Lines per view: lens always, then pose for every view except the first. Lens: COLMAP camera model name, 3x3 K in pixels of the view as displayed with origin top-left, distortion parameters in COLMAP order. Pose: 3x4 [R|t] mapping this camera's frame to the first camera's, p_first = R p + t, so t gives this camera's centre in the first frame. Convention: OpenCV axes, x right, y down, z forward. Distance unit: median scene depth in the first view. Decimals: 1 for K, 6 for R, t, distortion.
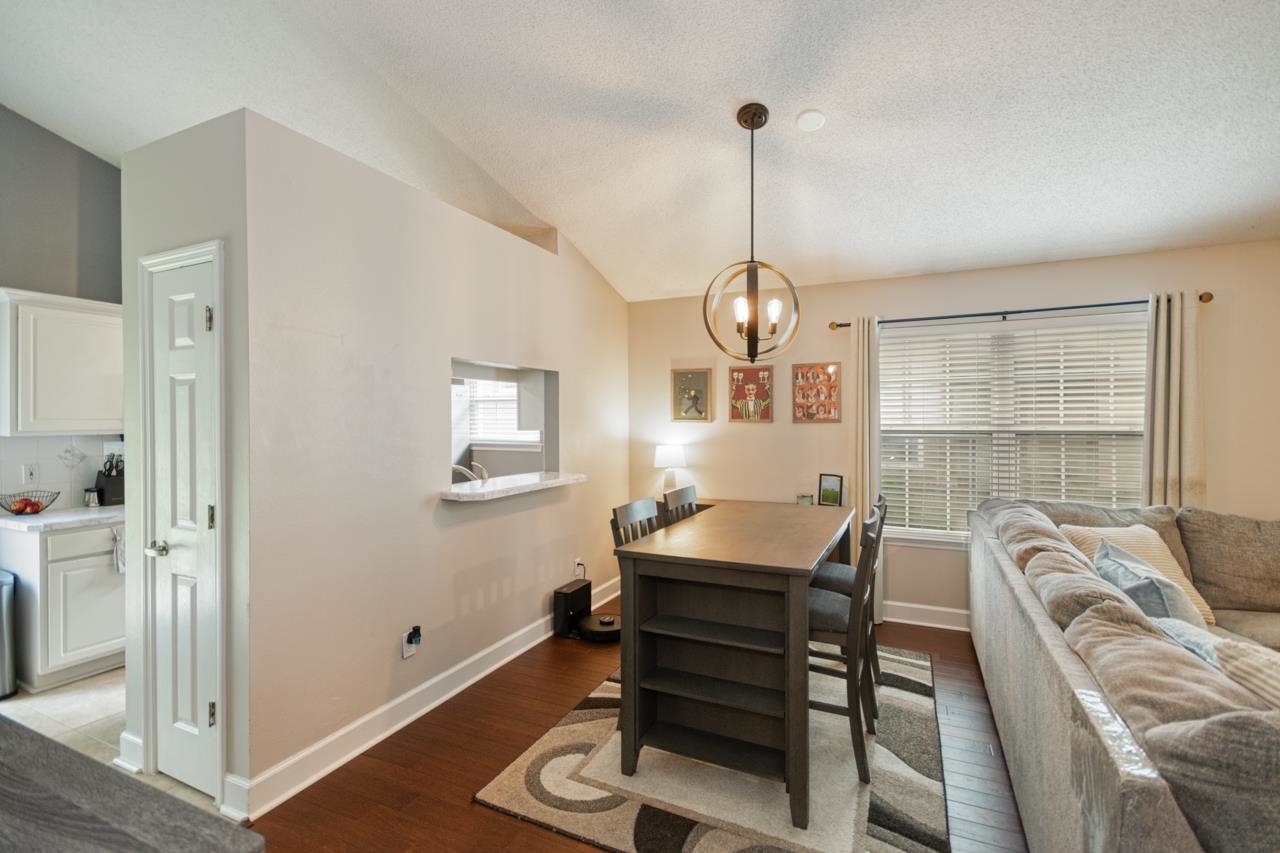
lens RADIAL K [[571.0, 0, 640.0], [0, 571.0, 426.5], [0, 0, 1]] dist [0.042727, -0.018591]
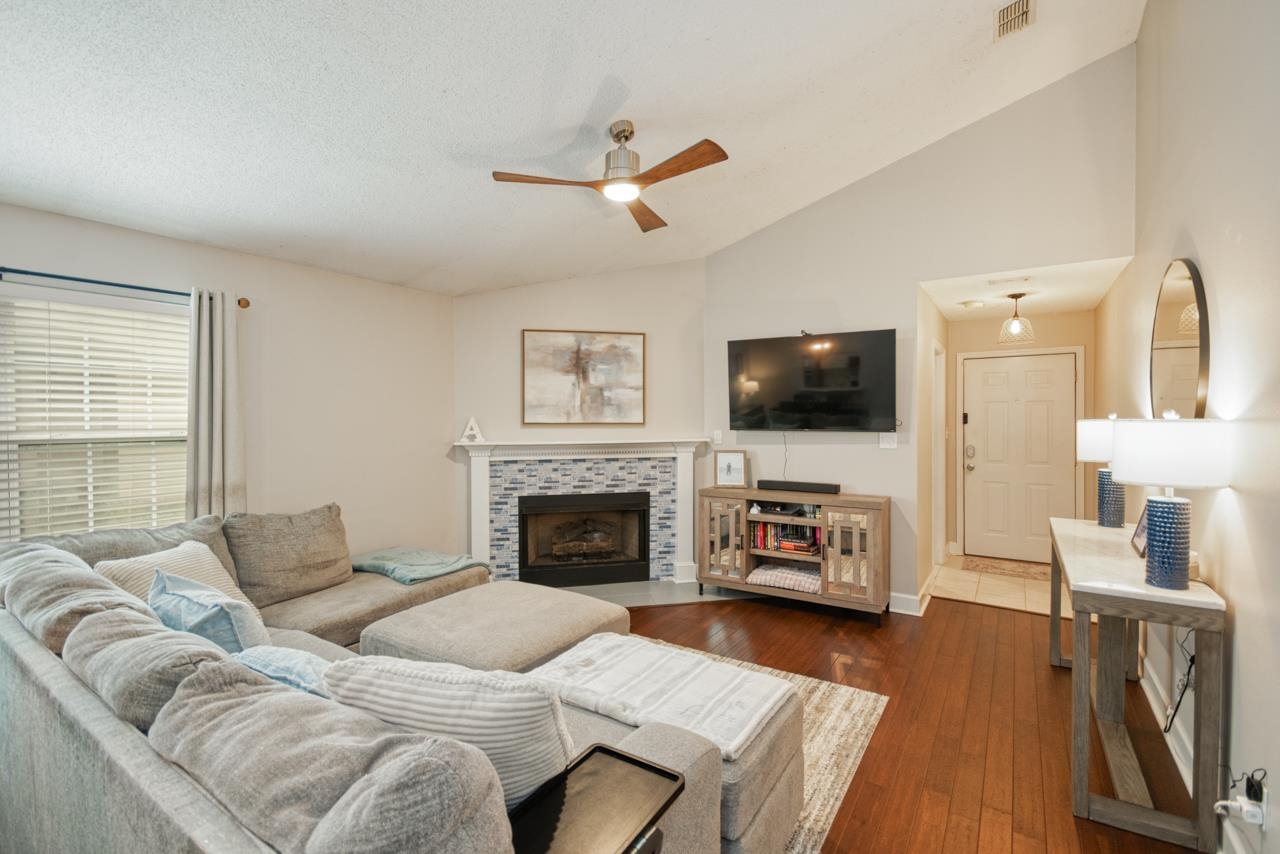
lens RADIAL K [[568.5, 0, 642.2], [0, 568.5, 424.1], [0, 0, 1]] dist [0.022540, -0.017346]
pose [[0.139519, -0.005385, 0.990205, 0.089707], [0.014910, 0.999883, 0.003337, -0.004418], [-0.990107, 0.014299, 0.139583, 0.199797]]
